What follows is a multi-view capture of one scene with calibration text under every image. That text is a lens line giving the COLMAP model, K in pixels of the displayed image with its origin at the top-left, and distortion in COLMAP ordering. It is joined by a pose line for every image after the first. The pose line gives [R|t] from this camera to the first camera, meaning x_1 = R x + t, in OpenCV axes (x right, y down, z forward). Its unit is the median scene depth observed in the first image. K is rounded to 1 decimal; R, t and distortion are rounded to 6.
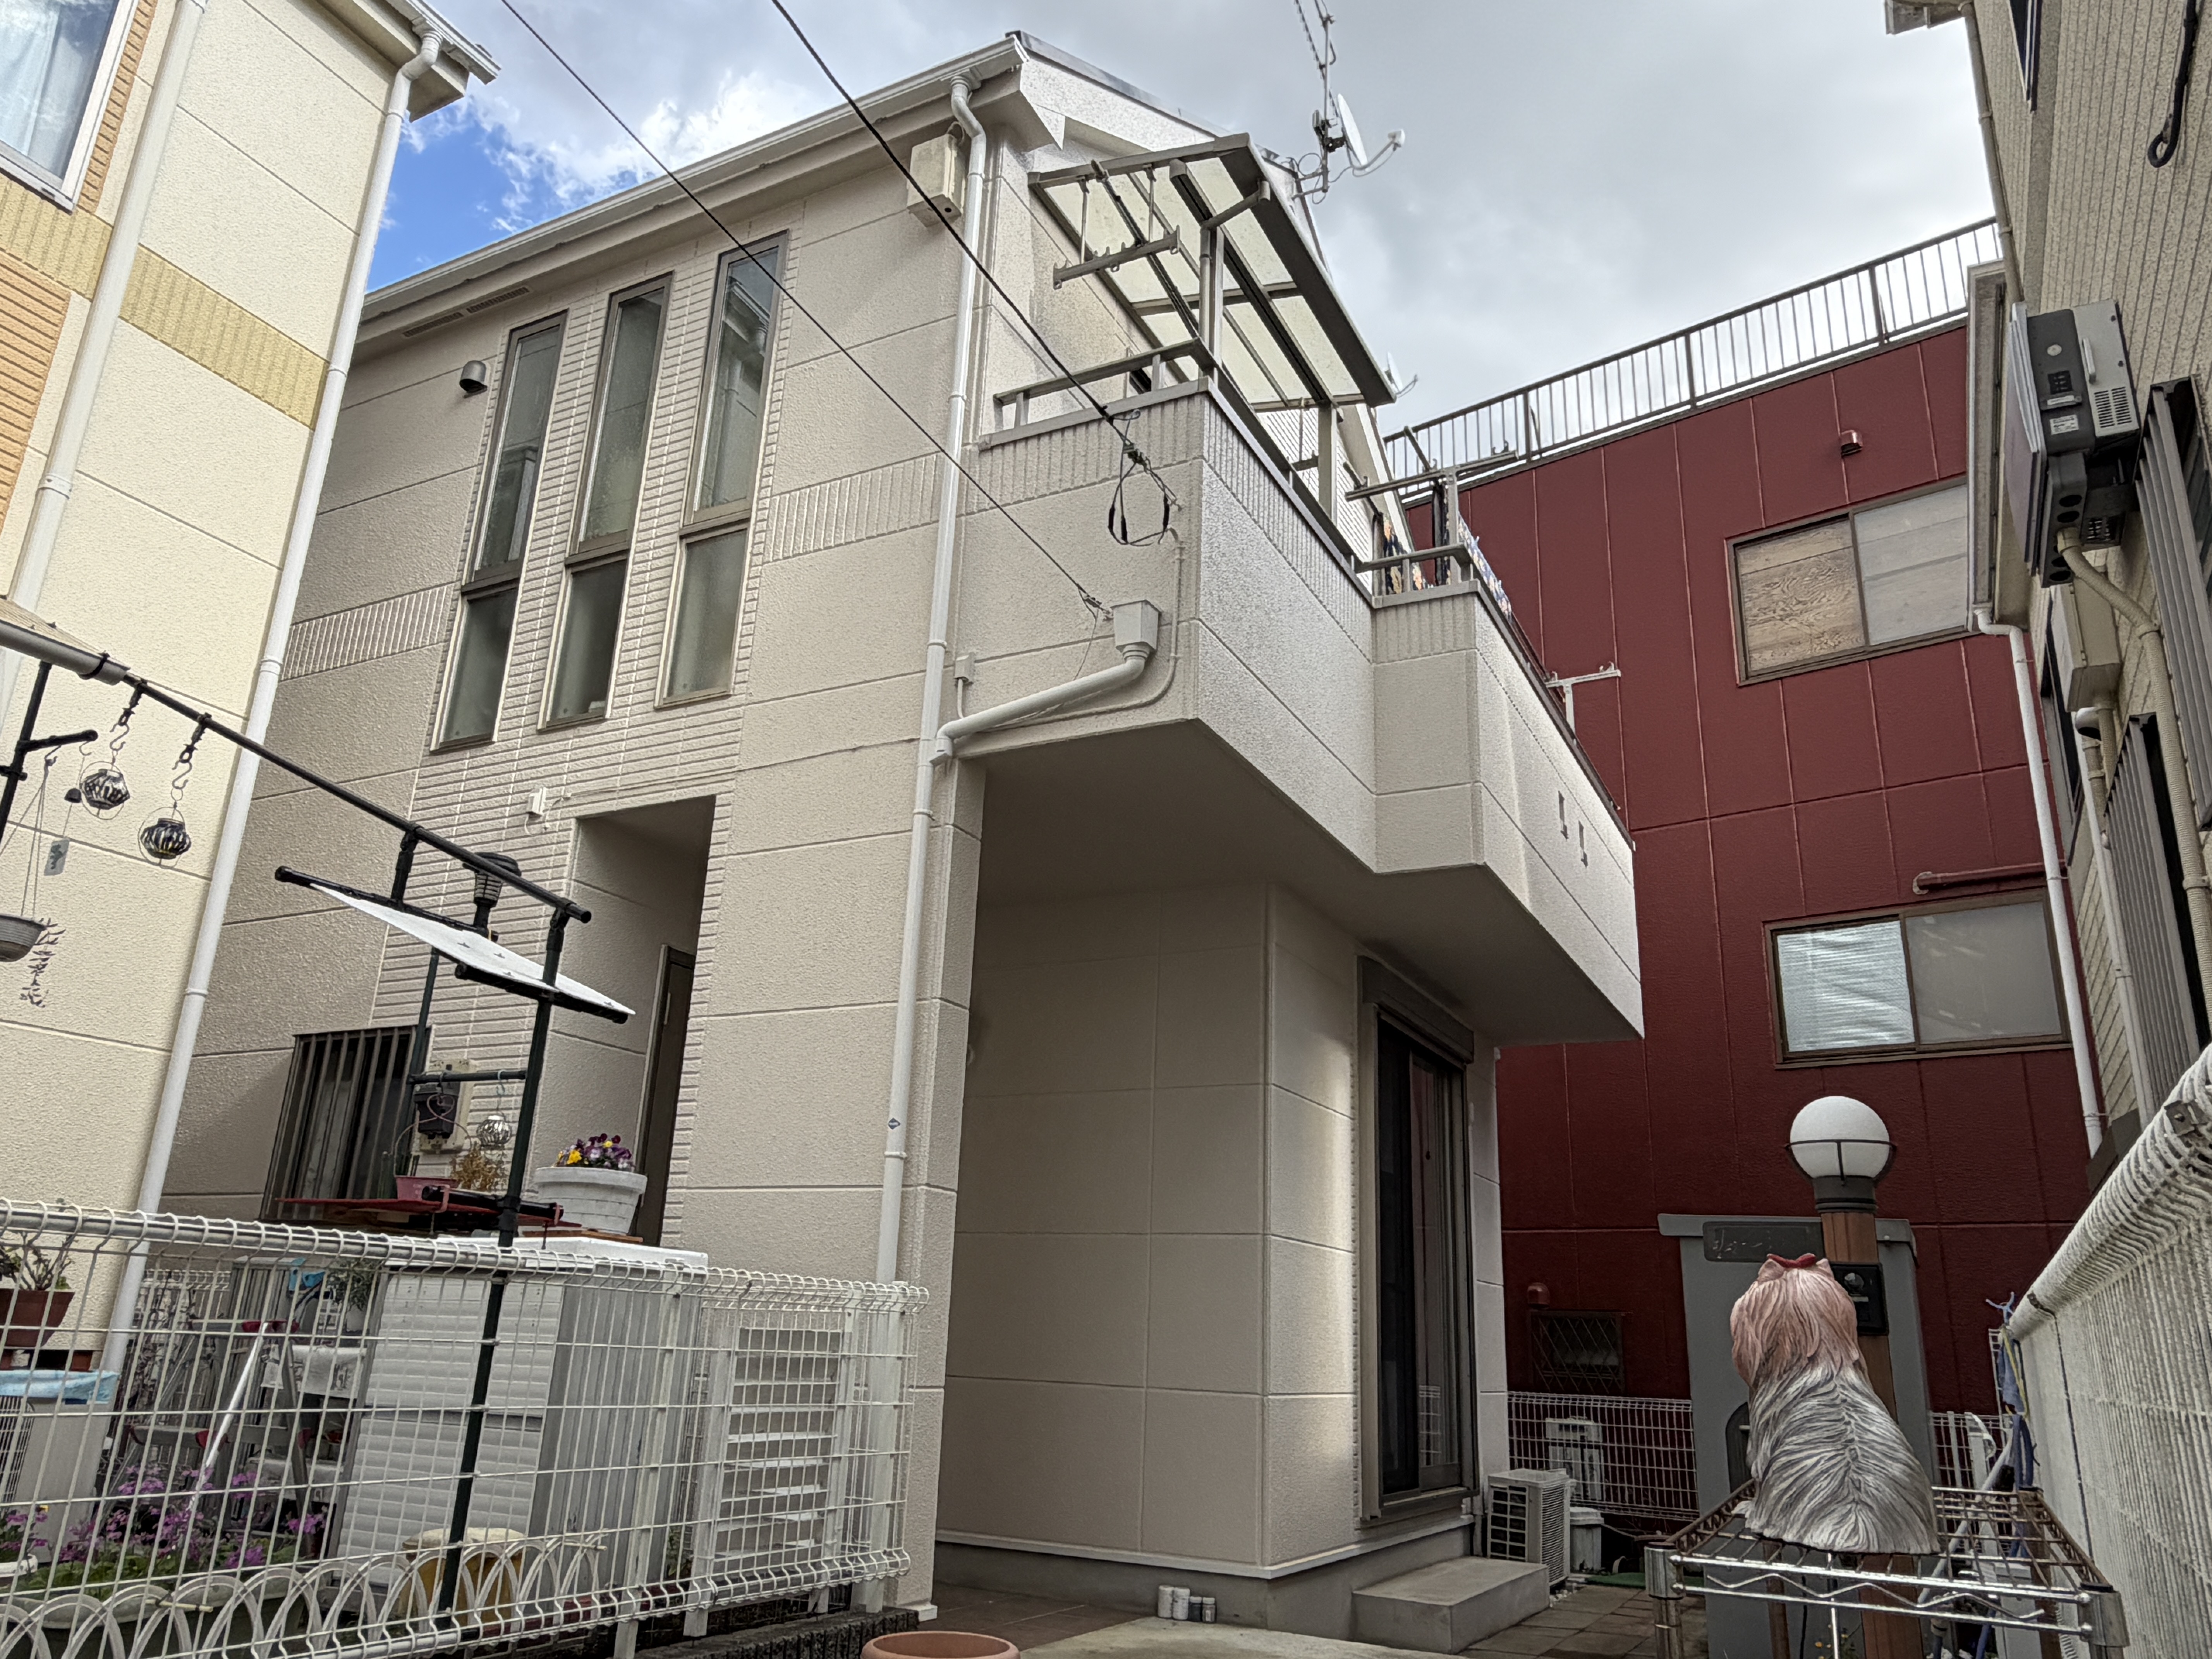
lens RADIAL K [[1558.5, 0, 1106.0], [0, 1558.5, 829.5], [0, 0, 1]] dist [0.000739, 0.001591]
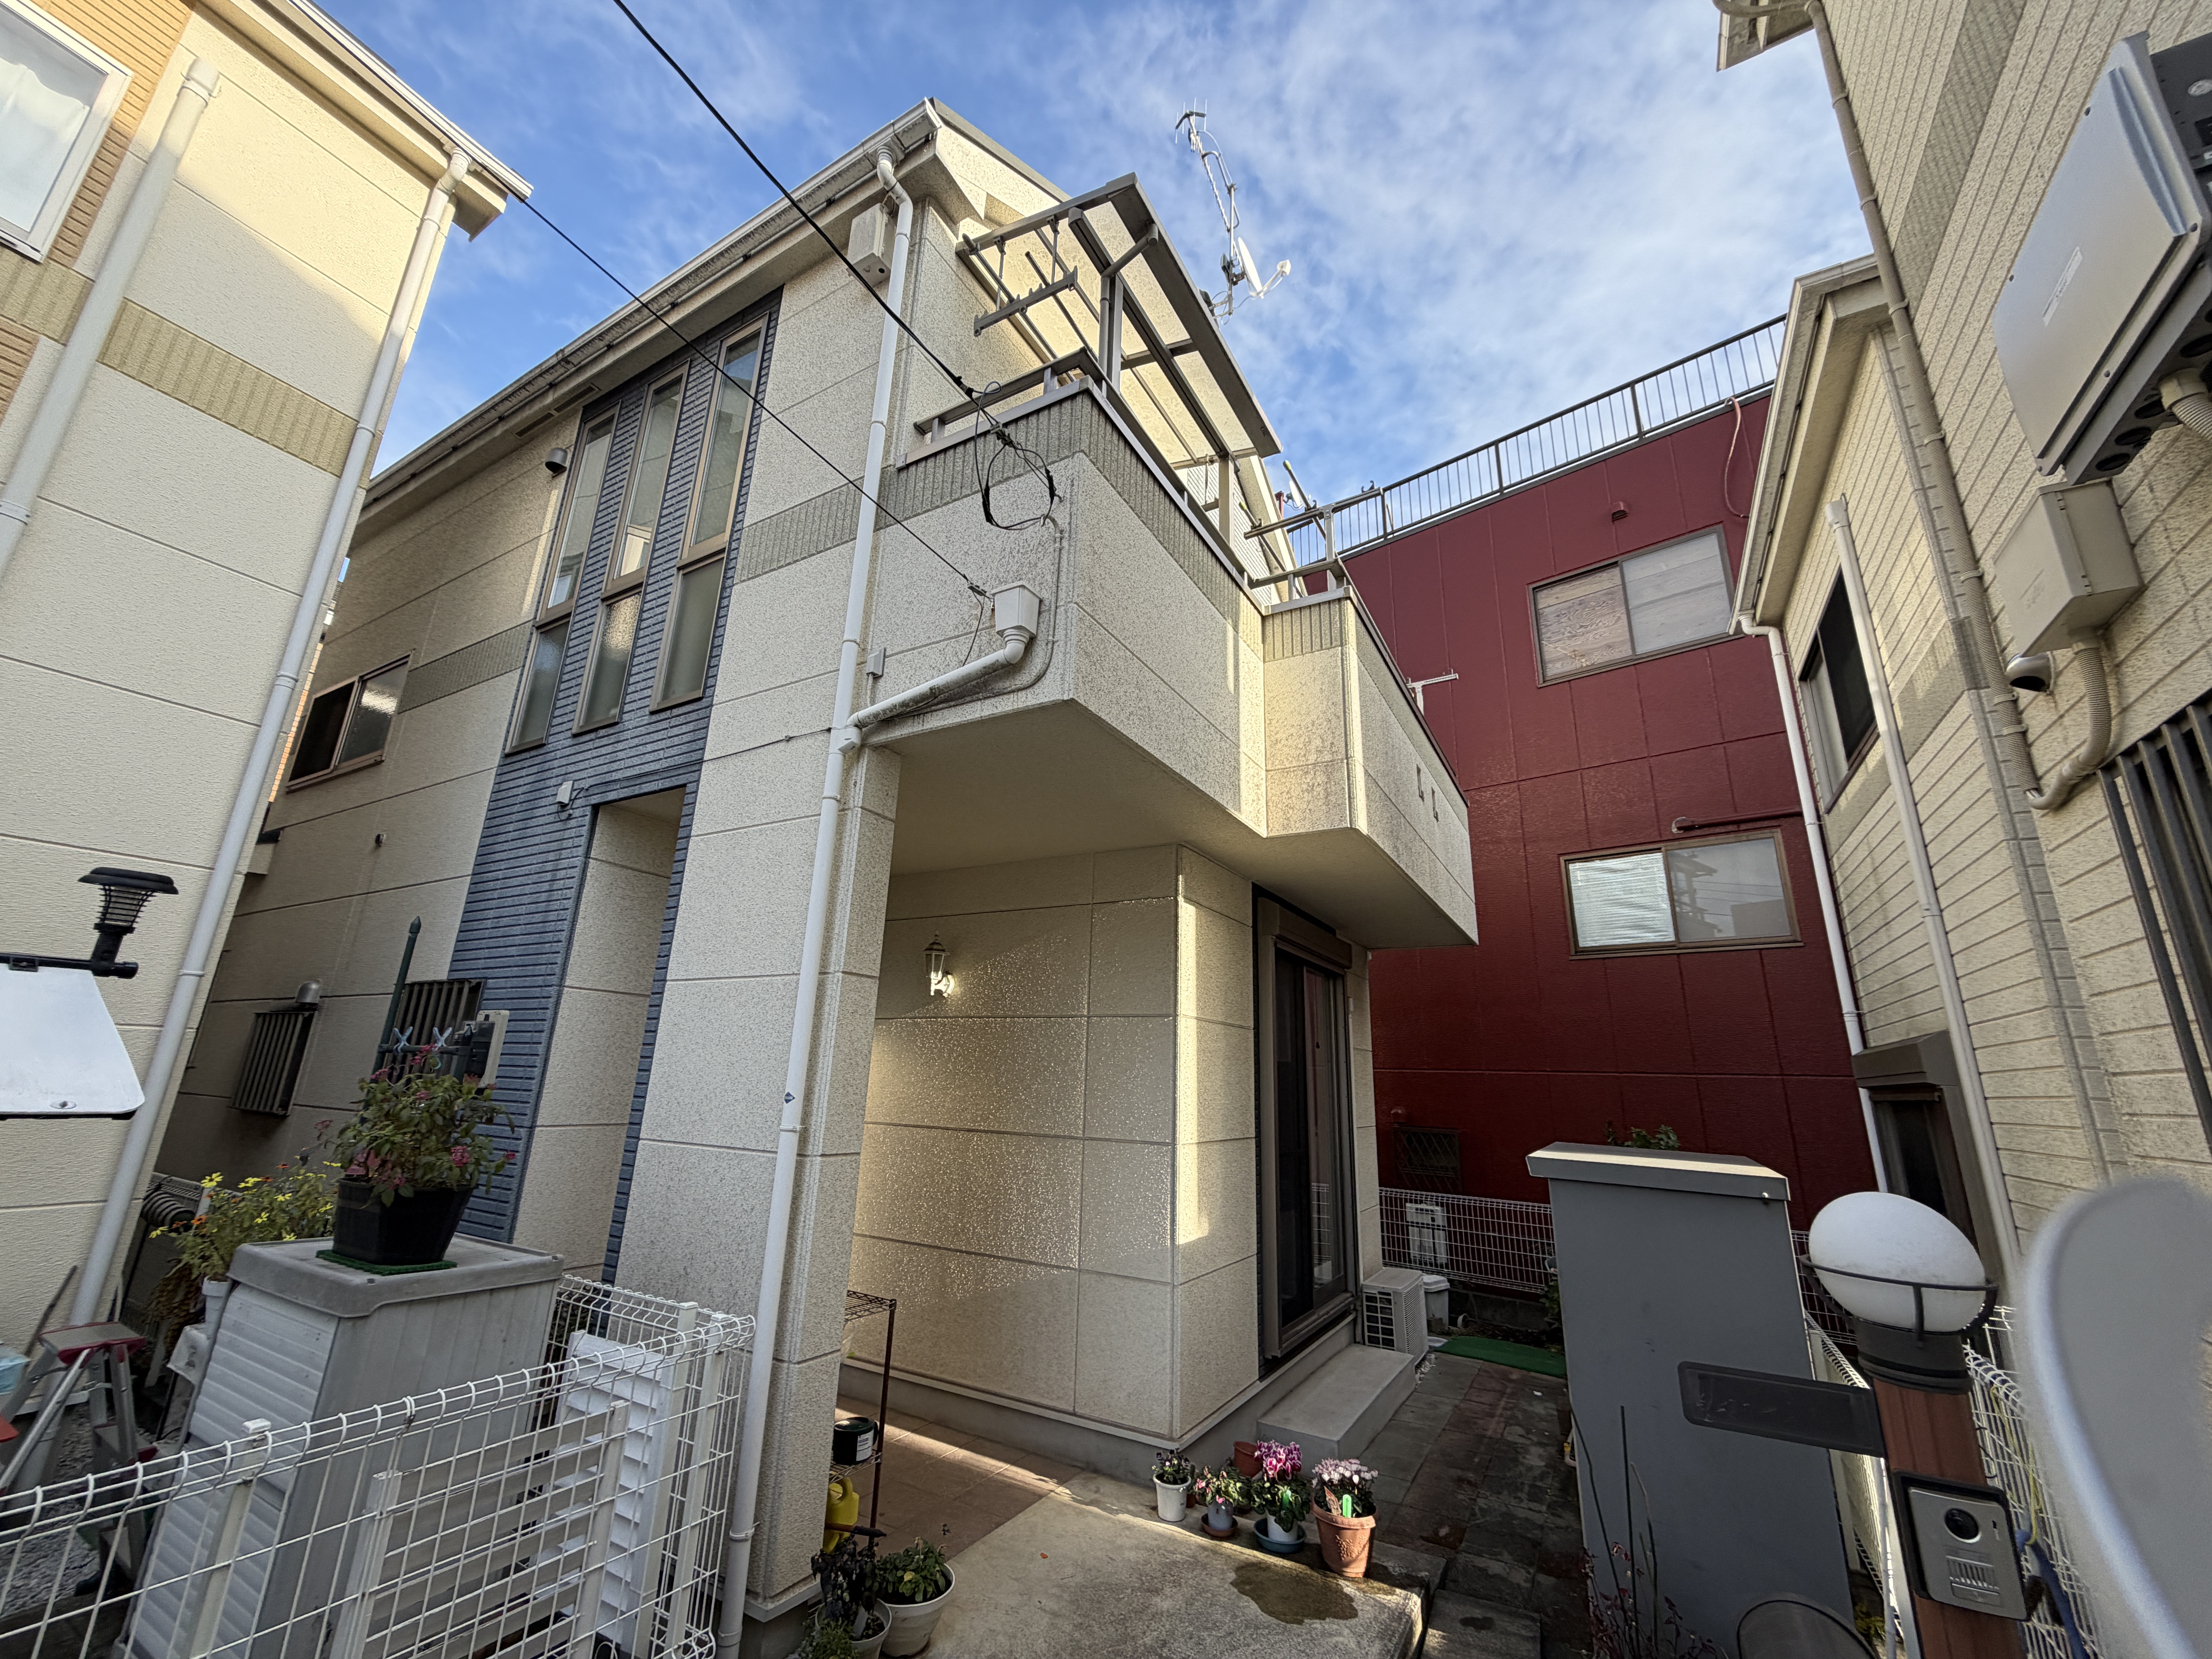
lens RADIAL K [[878.9, 0, 1106.0], [0, 878.9, 829.5], [0, 0, 1]] dist [0.000375, -0.000160]
pose [[0.998933, -0.021202, -0.041028, 0.075992], [0.022805, 0.998979, 0.039005, -0.006078], [0.040159, -0.039899, 0.998396, 0.315954]]
